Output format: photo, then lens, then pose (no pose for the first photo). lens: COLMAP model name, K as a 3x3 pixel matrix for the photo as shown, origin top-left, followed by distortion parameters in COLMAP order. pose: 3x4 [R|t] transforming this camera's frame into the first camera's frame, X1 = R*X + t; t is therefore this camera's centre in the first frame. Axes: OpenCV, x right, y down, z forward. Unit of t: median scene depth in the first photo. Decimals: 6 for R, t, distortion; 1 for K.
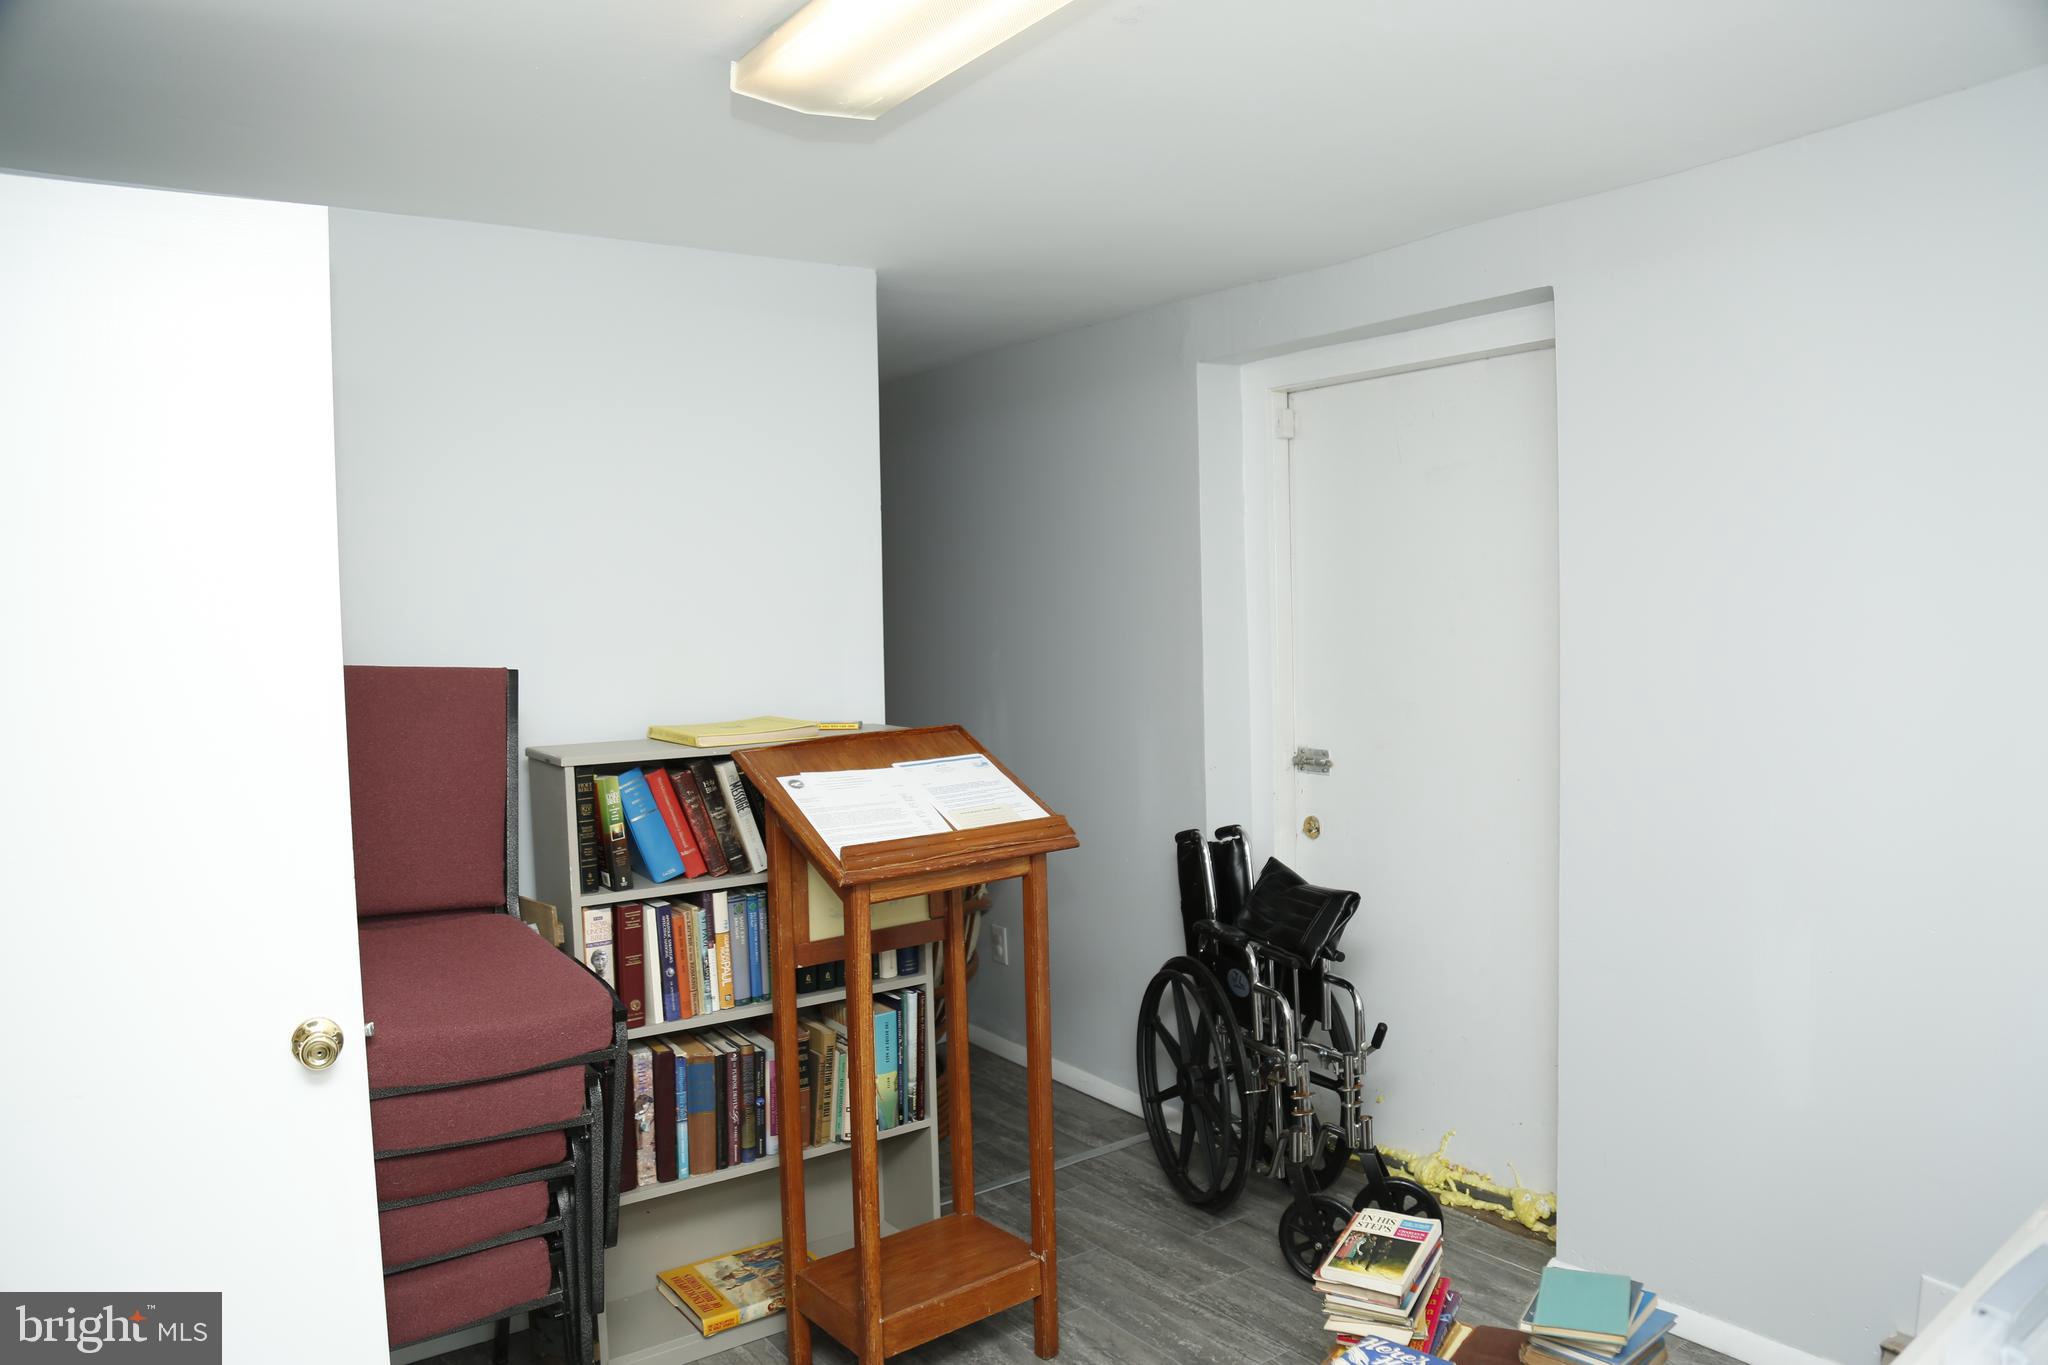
lens RADIAL K [[1396.3, 0, 1024.4], [0, 1396.3, 681.6], [0, 0, 1]] dist [-0.112671, 0.061133]
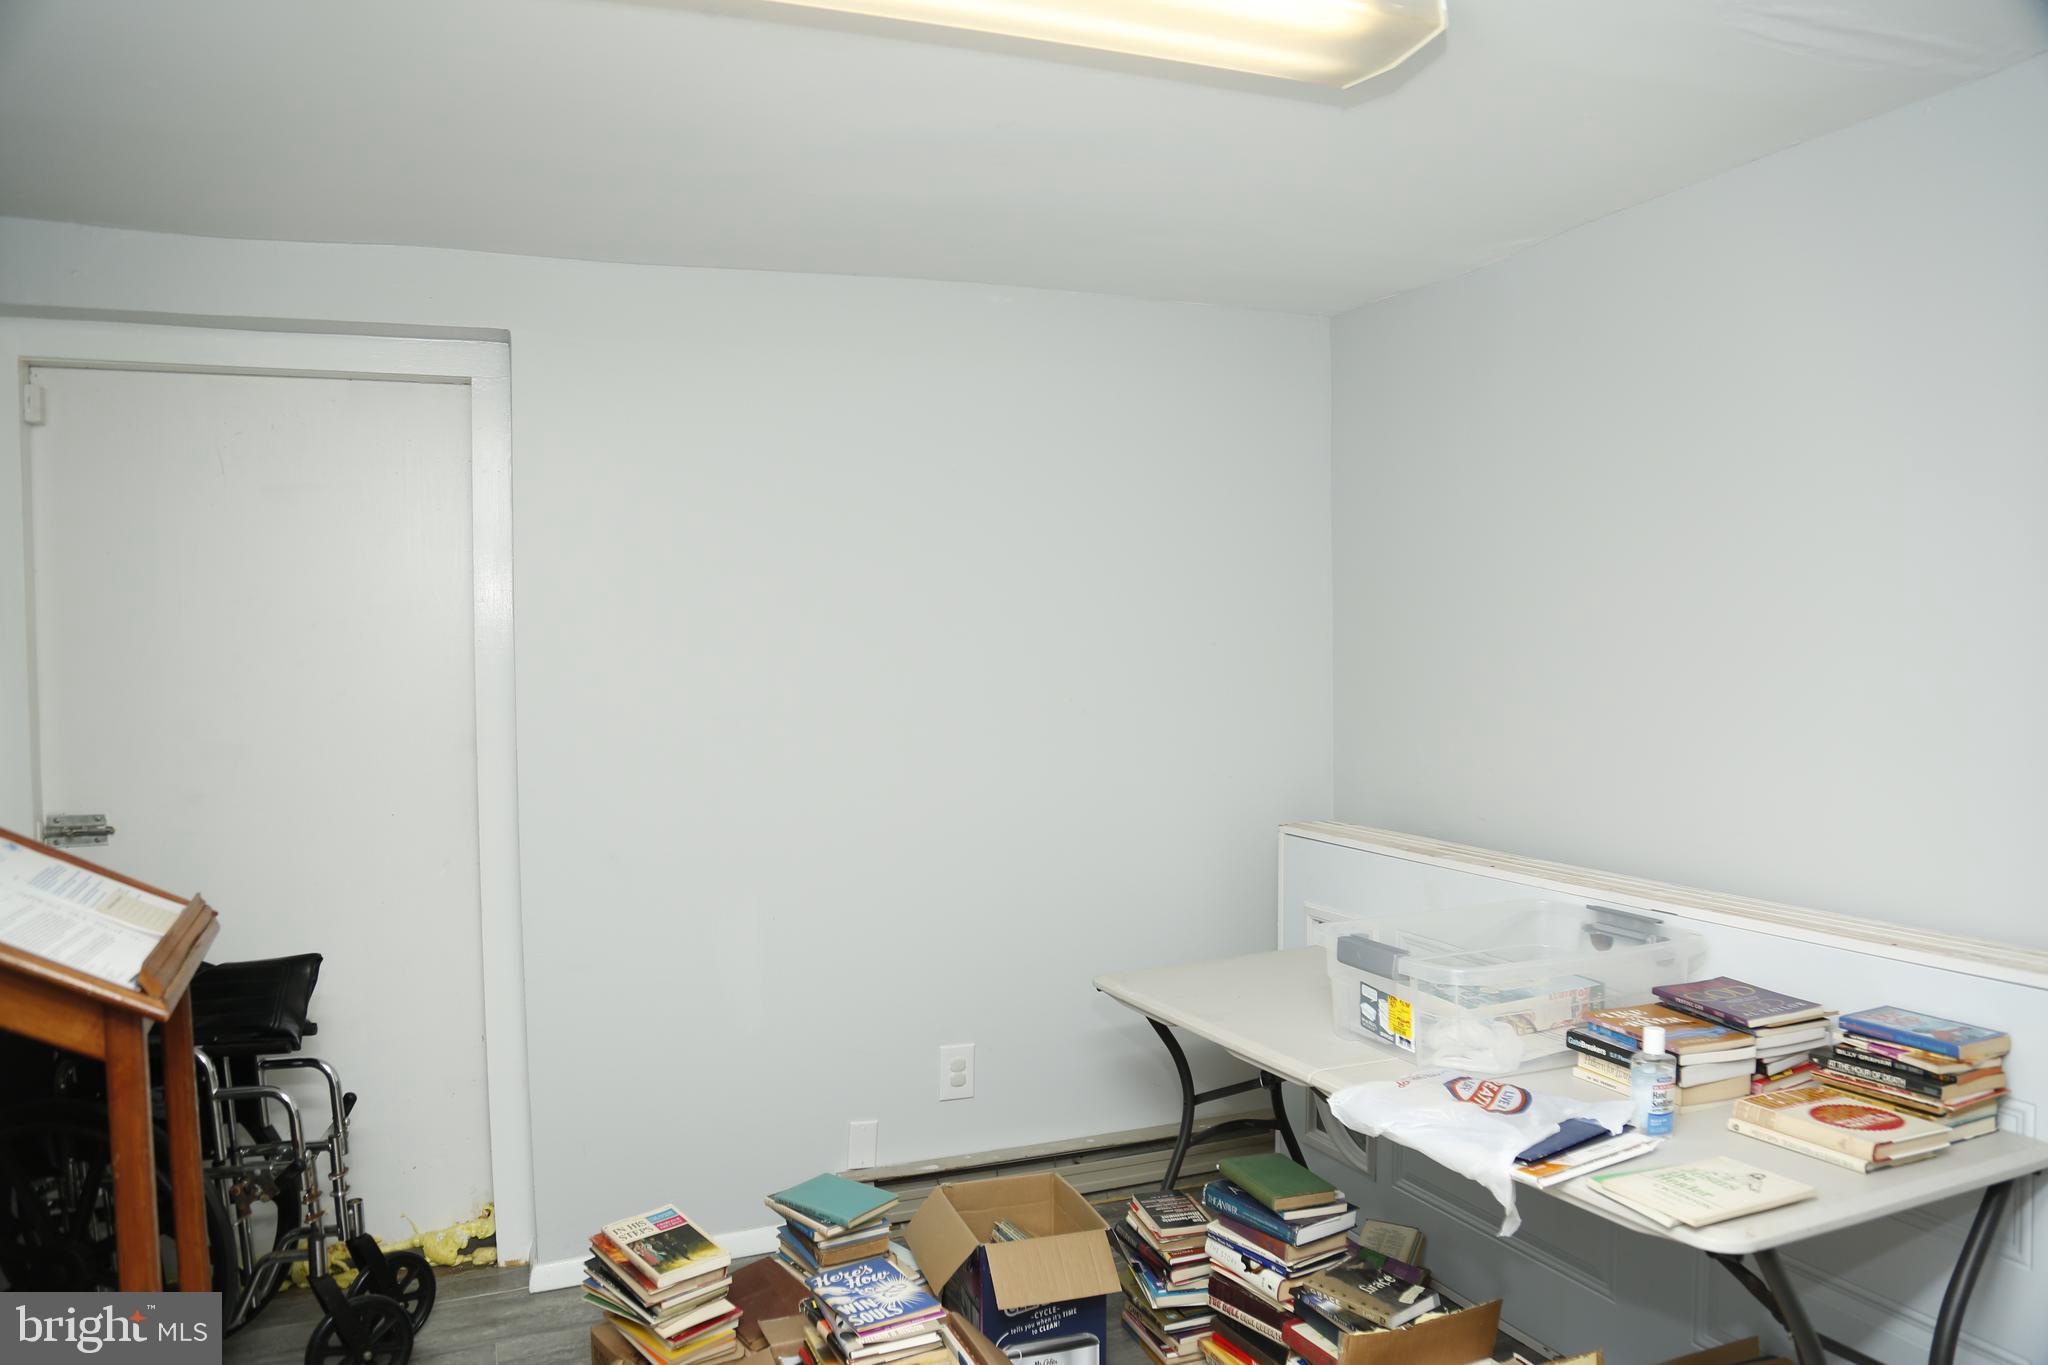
lens RADIAL K [[1396.3, 0, 1027.0], [0, 1396.3, 679.8], [0, 0, 1]] dist [-0.112671, 0.061133]
pose [[0.249590, -0.001000, 0.968351, -0.488389], [0.057577, 0.998246, -0.013810, 0.015690], [-0.966638, 0.059202, 0.249210, 0.334721]]
